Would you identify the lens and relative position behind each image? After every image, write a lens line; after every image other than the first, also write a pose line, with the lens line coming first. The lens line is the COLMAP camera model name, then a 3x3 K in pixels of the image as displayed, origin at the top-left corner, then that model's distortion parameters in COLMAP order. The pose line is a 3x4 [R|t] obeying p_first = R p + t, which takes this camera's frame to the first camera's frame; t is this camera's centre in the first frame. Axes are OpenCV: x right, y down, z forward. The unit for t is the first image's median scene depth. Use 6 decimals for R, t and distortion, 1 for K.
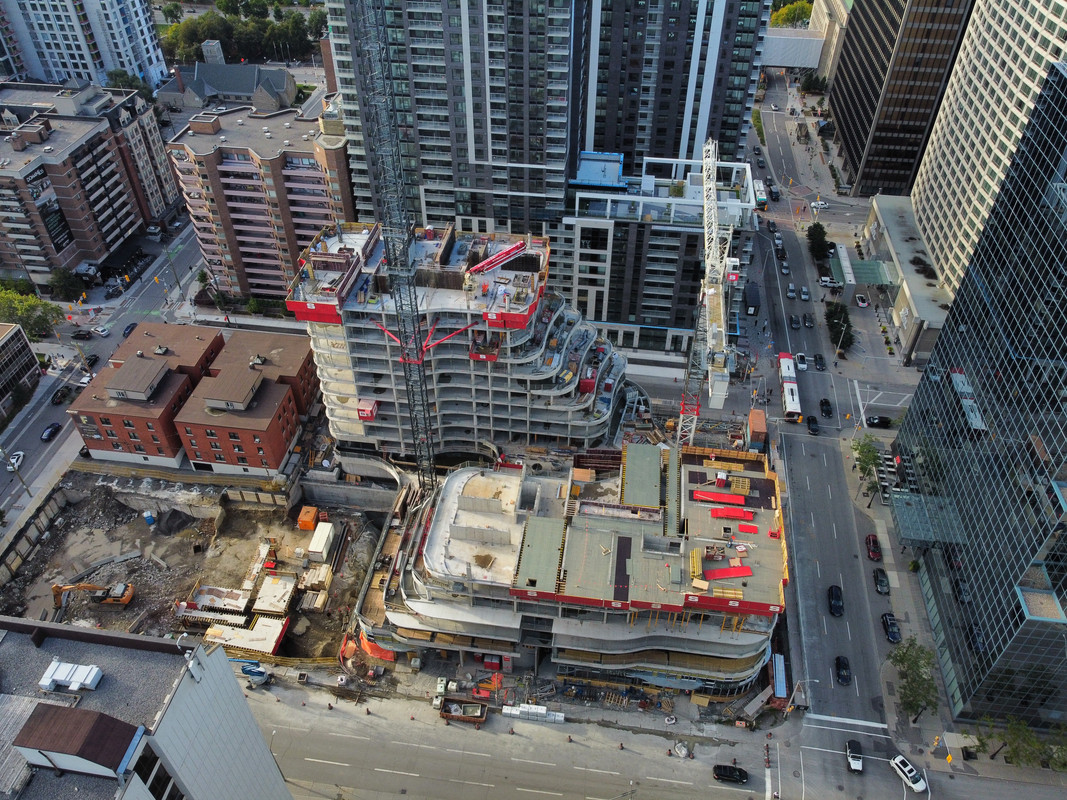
lens RADIAL K [[805.0, 0, 533.5], [0, 805.0, 400.0], [0, 0, 1]] dist [-0.006124, -0.004207]
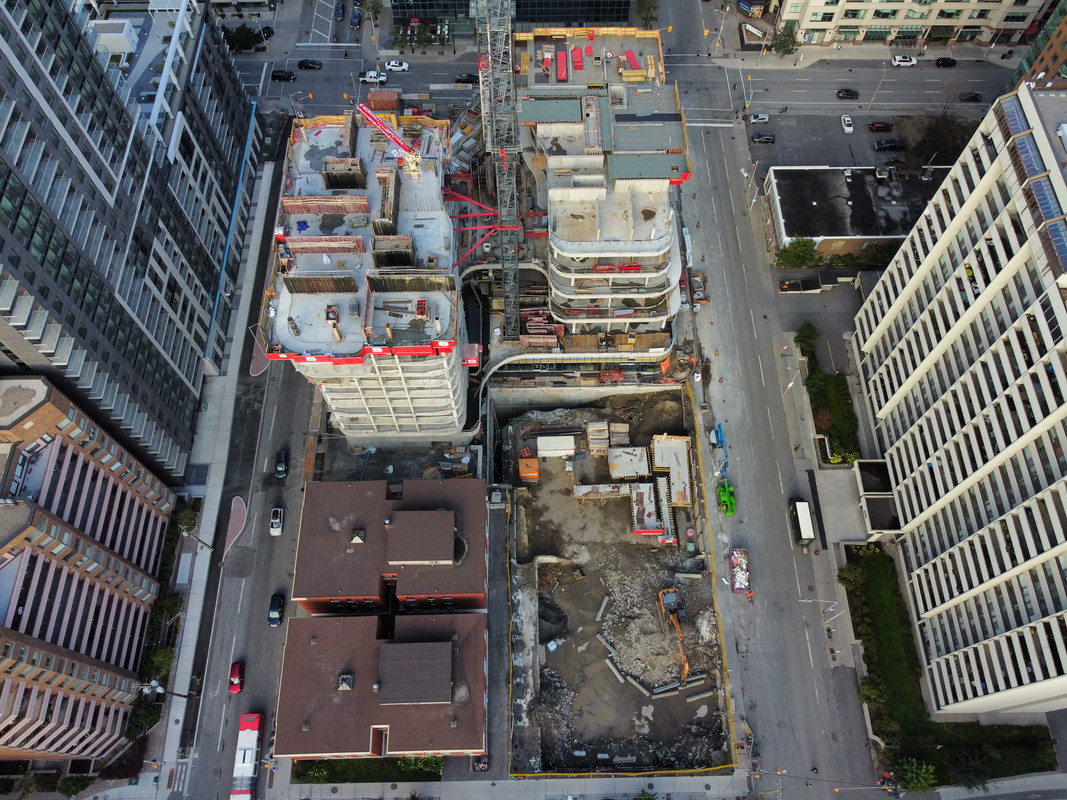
lens RADIAL K [[805.0, 0, 533.5], [0, 805.0, 400.0], [0, 0, 1]] dist [-0.006124, -0.004207]
pose [[-0.155462, -0.879733, 0.449335, -0.698144], [0.658137, 0.246972, 0.711238, -0.595805], [-0.736673, 0.406295, 0.540590, 0.498271]]
